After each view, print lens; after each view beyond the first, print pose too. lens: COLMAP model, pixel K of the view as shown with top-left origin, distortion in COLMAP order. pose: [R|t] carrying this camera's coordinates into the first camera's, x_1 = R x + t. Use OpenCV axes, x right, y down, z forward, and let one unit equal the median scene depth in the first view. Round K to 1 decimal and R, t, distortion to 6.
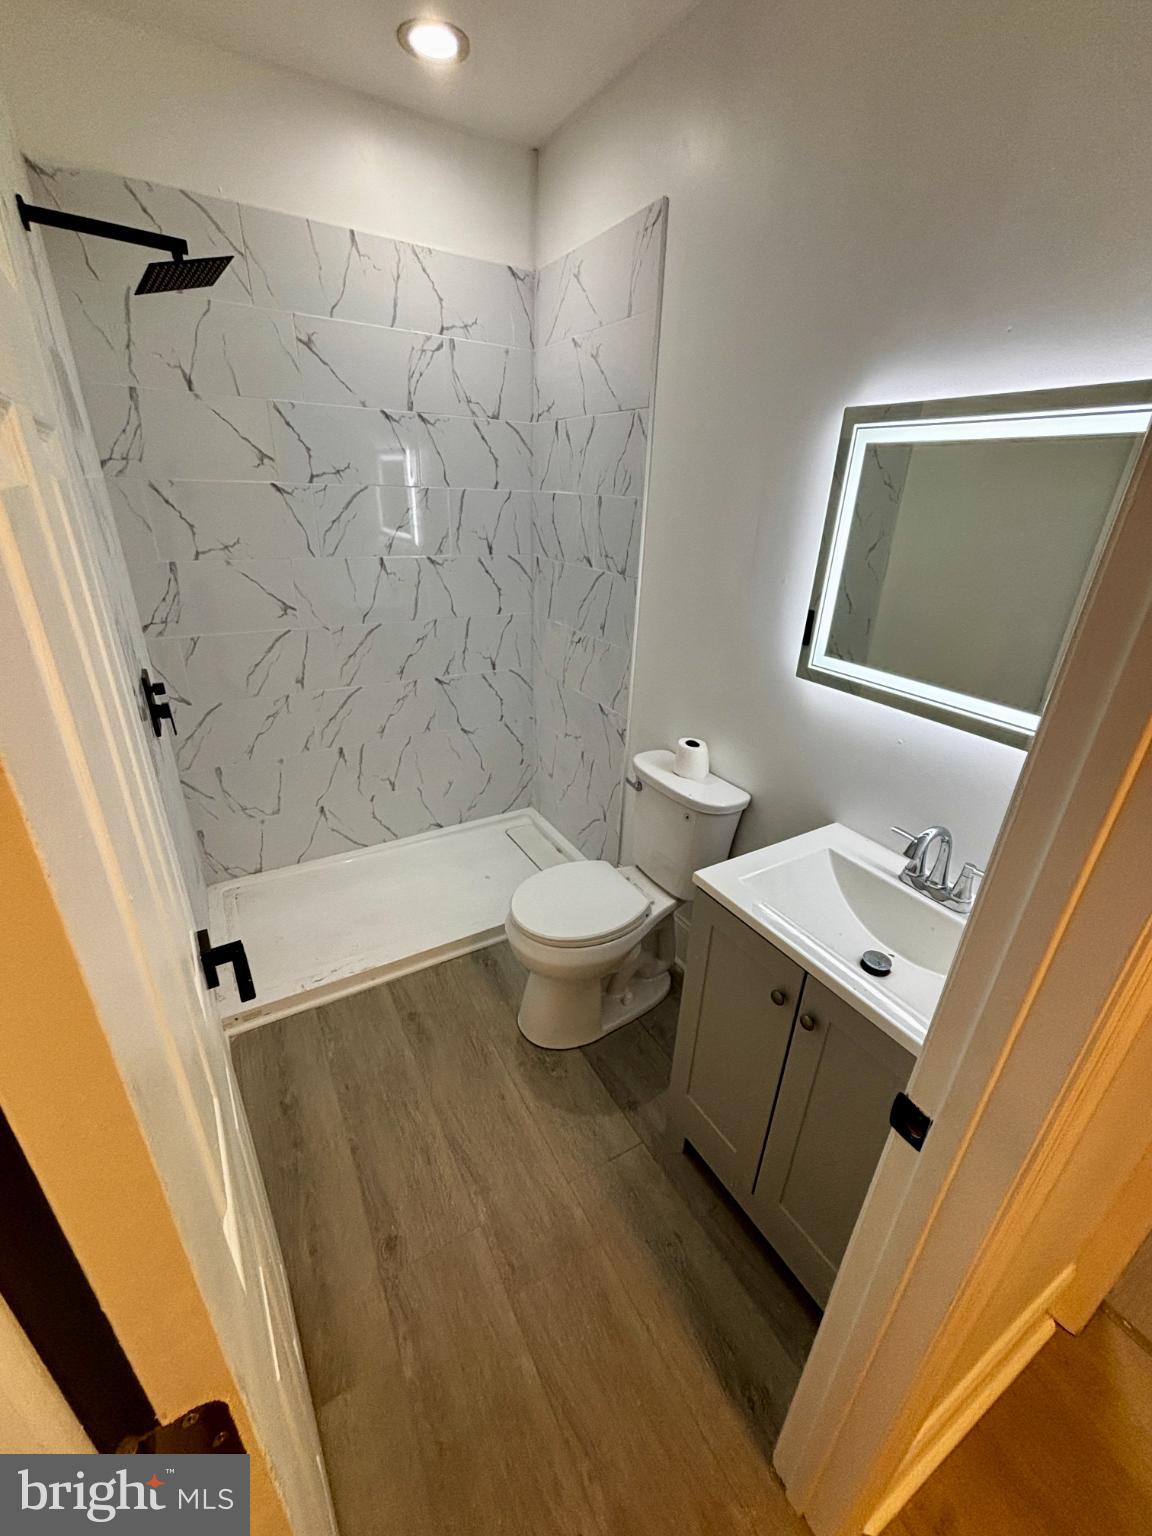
lens RADIAL K [[613.4, 0, 573.6], [0, 613.4, 755.7], [0, 0, 1]] dist [-0.000491, -0.000469]
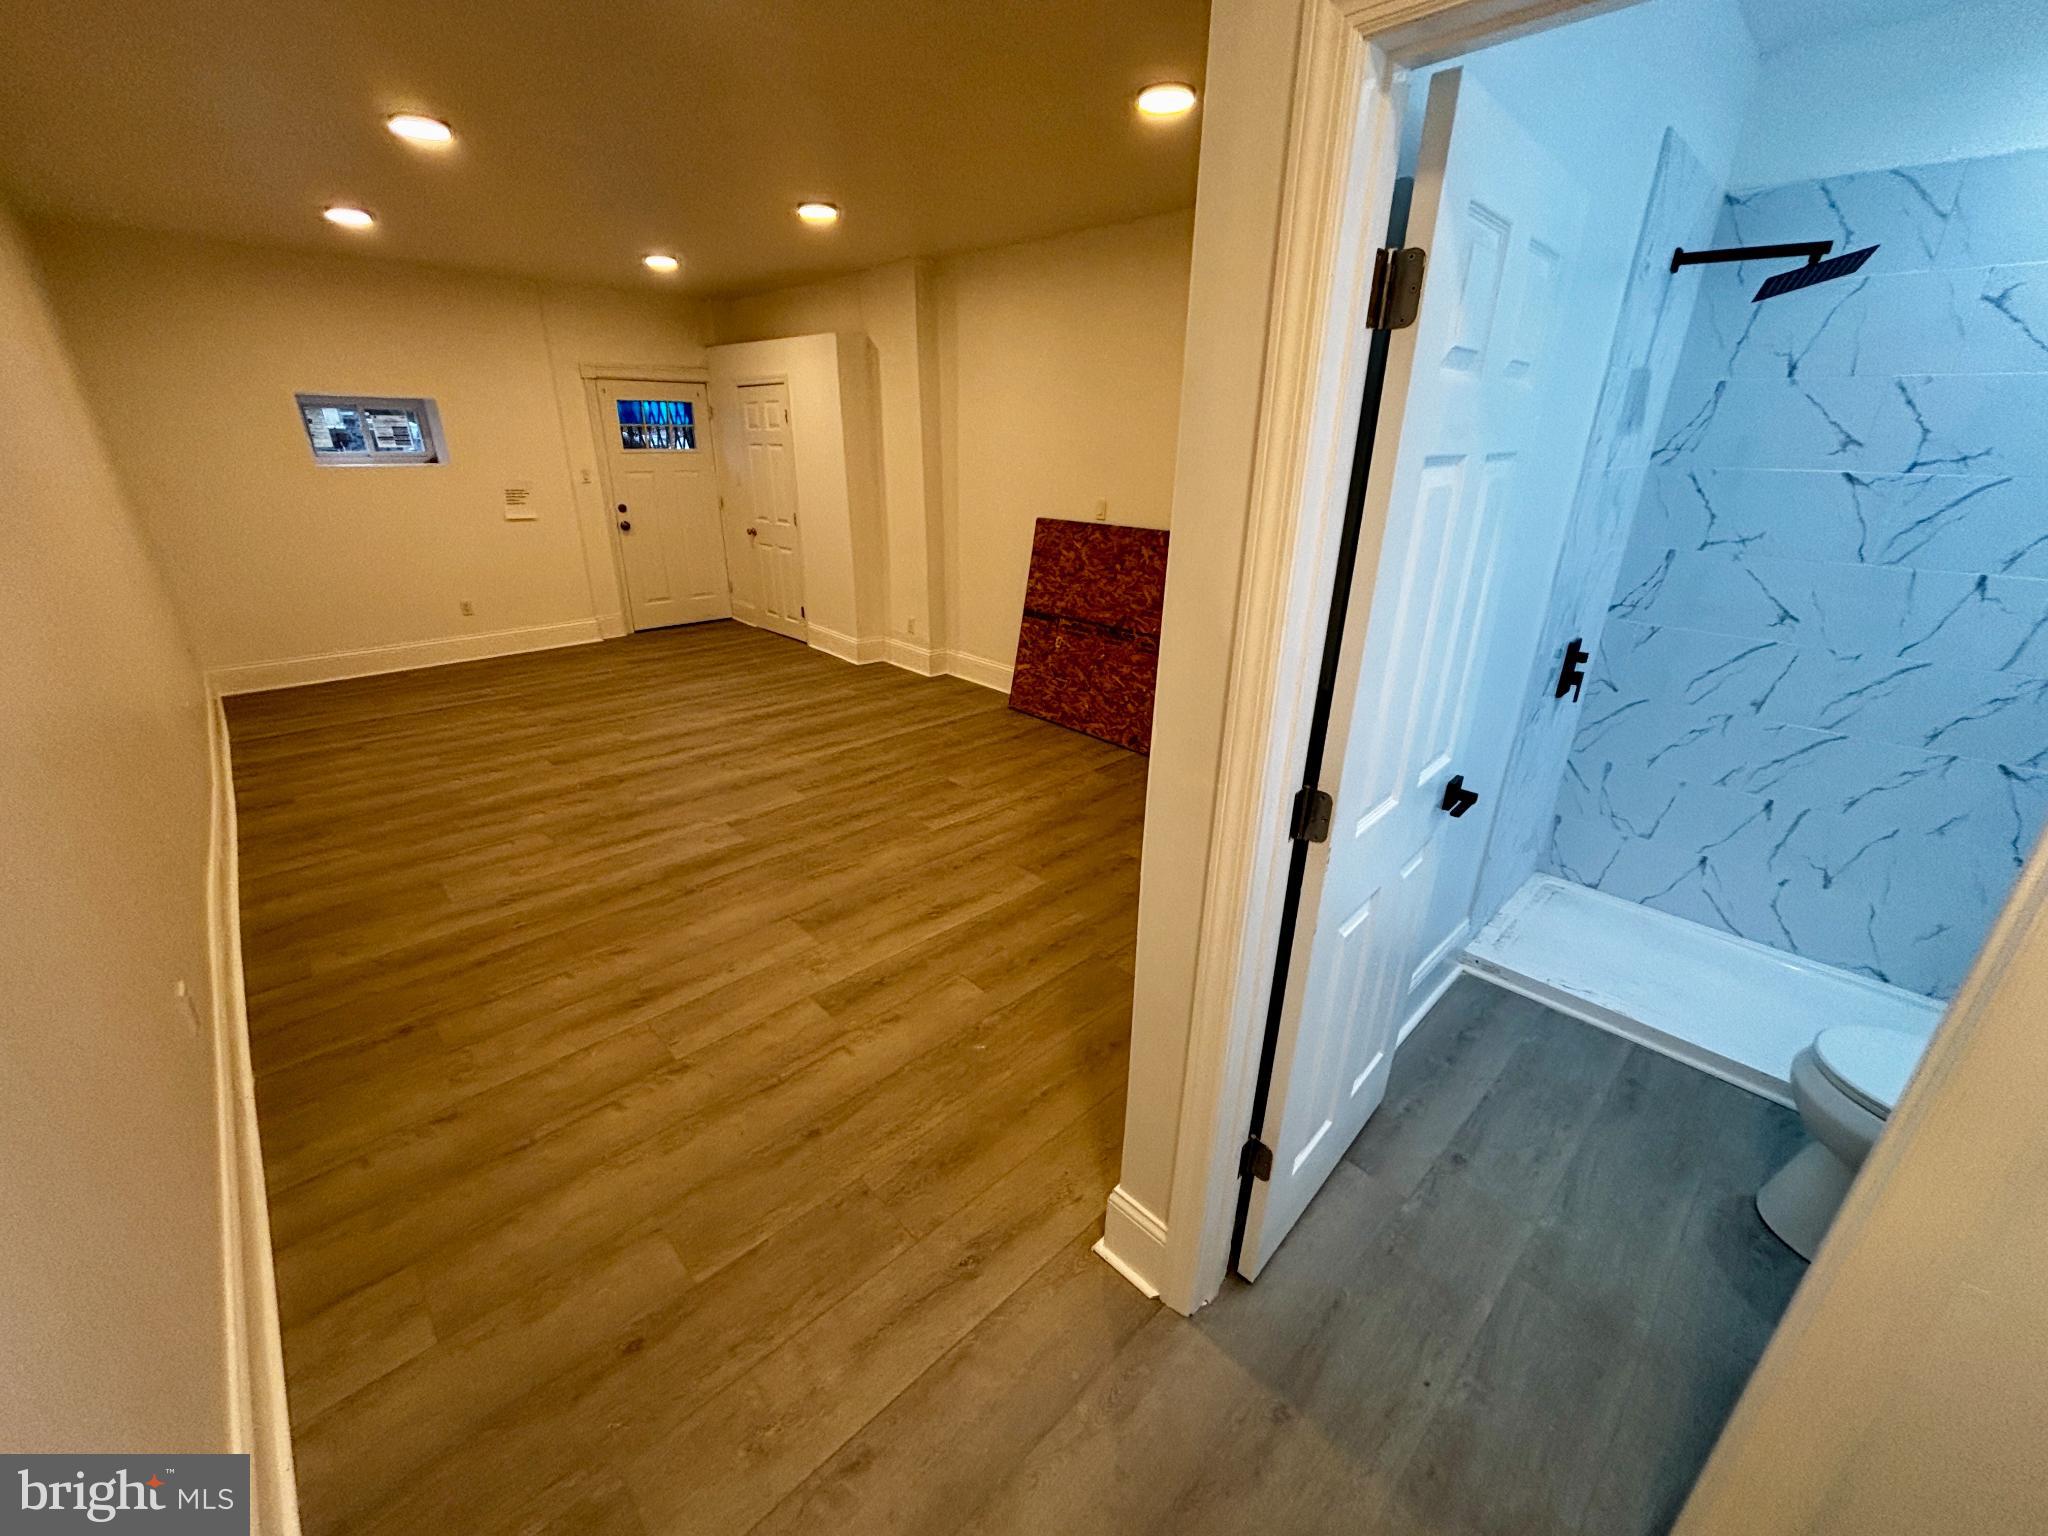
lens RADIAL K [[821.2, 0, 1020.6], [0, 821.2, 755.9], [0, 0, 1]] dist [-0.000656, 0.008035]
pose [[0.227571, 0.331776, -0.915498, 0.427472], [-0.402571, 0.888115, 0.221783, 0.108991], [0.886650, 0.318082, 0.335673, -0.272826]]
